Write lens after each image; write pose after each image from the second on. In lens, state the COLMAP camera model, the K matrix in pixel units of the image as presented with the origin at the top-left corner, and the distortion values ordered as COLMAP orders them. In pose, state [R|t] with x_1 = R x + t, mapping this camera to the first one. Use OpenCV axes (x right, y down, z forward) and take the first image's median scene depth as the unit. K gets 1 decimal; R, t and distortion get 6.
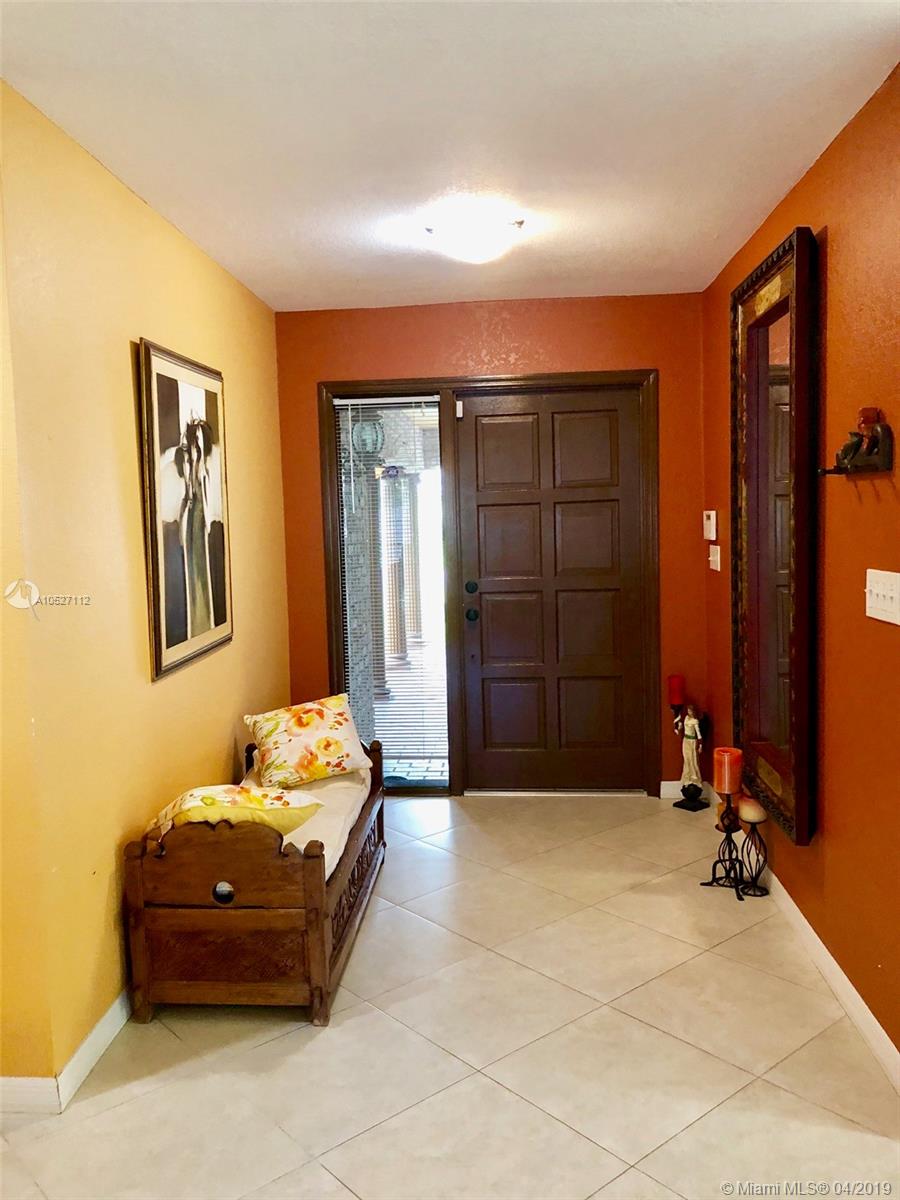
lens RADIAL K [[986.6, 0, 448.7], [0, 986.6, 599.0], [0, 0, 1]] dist [0.039380, -0.027134]
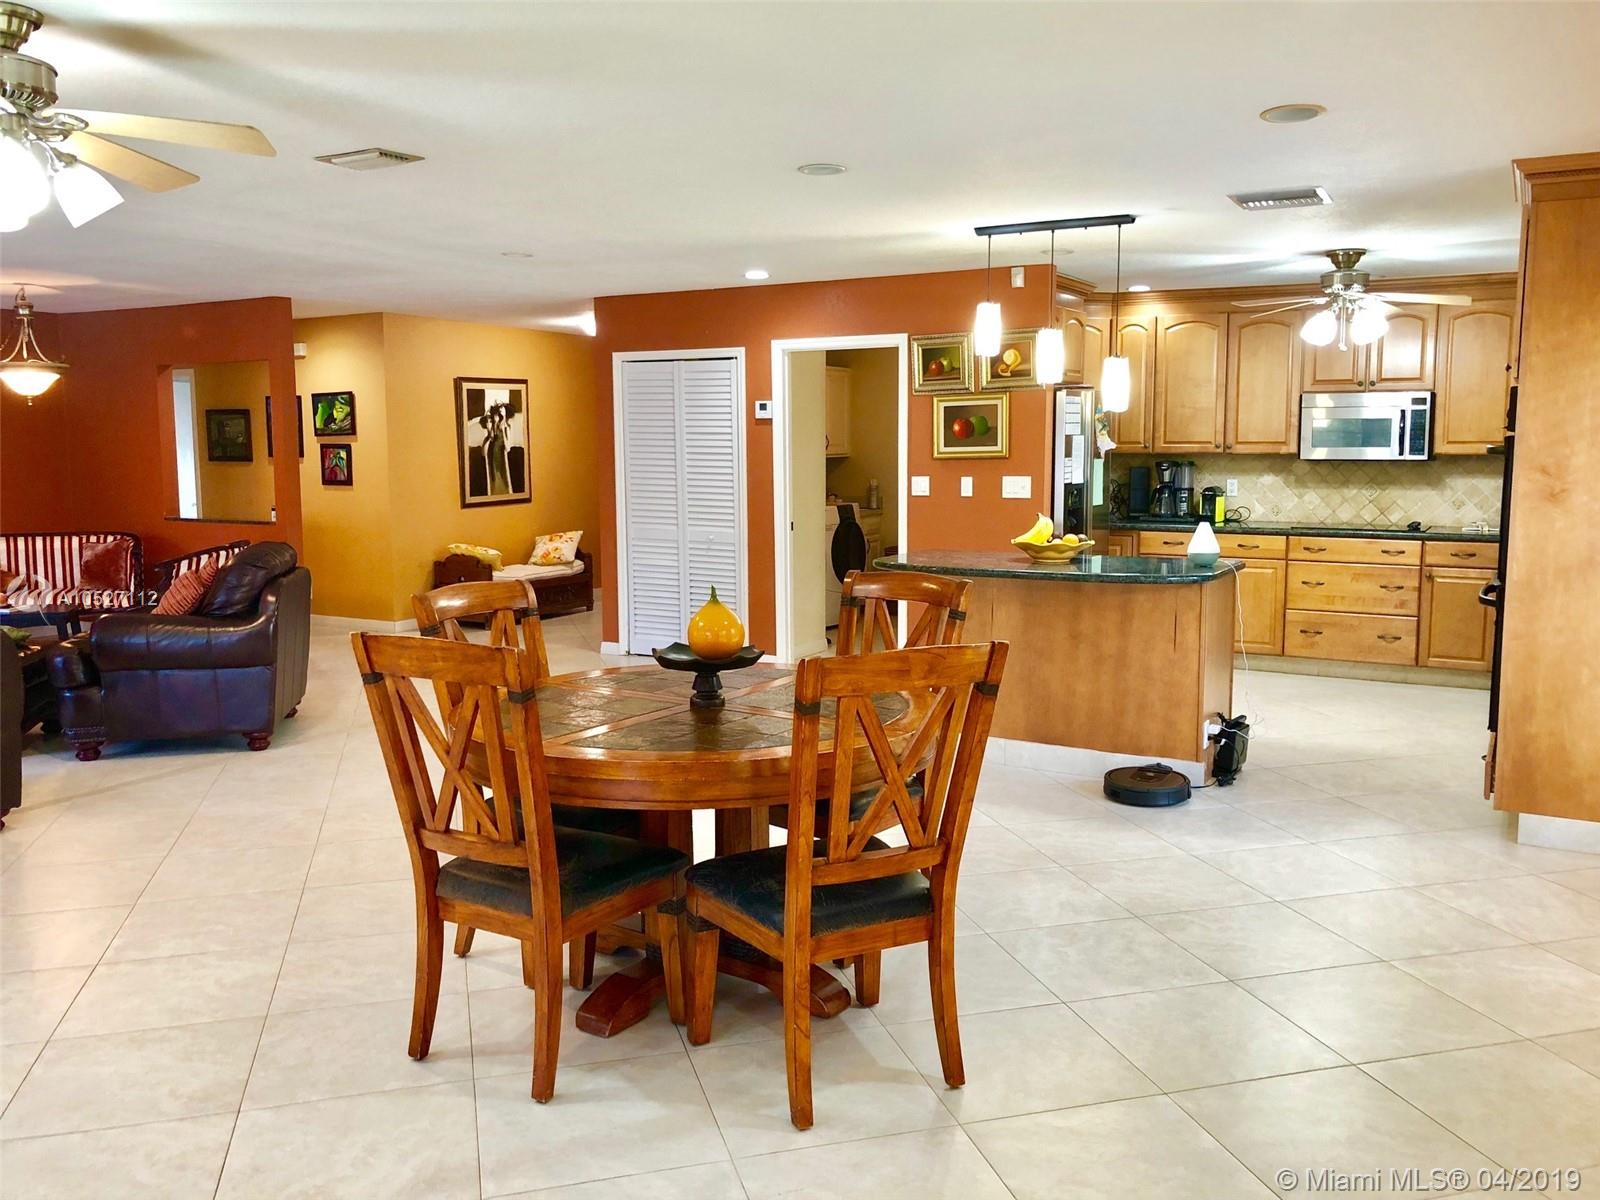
lens RADIAL K [[1315.5, 0, 800.0], [0, 1315.5, 596.1], [0, 0, 1]] dist [0.039380, -0.027134]
pose [[0.897856, 0.069656, -0.434745, 1.788213], [-0.053614, 0.997355, 0.049074, 0.084916], [0.437014, -0.020753, 0.899215, -1.532319]]
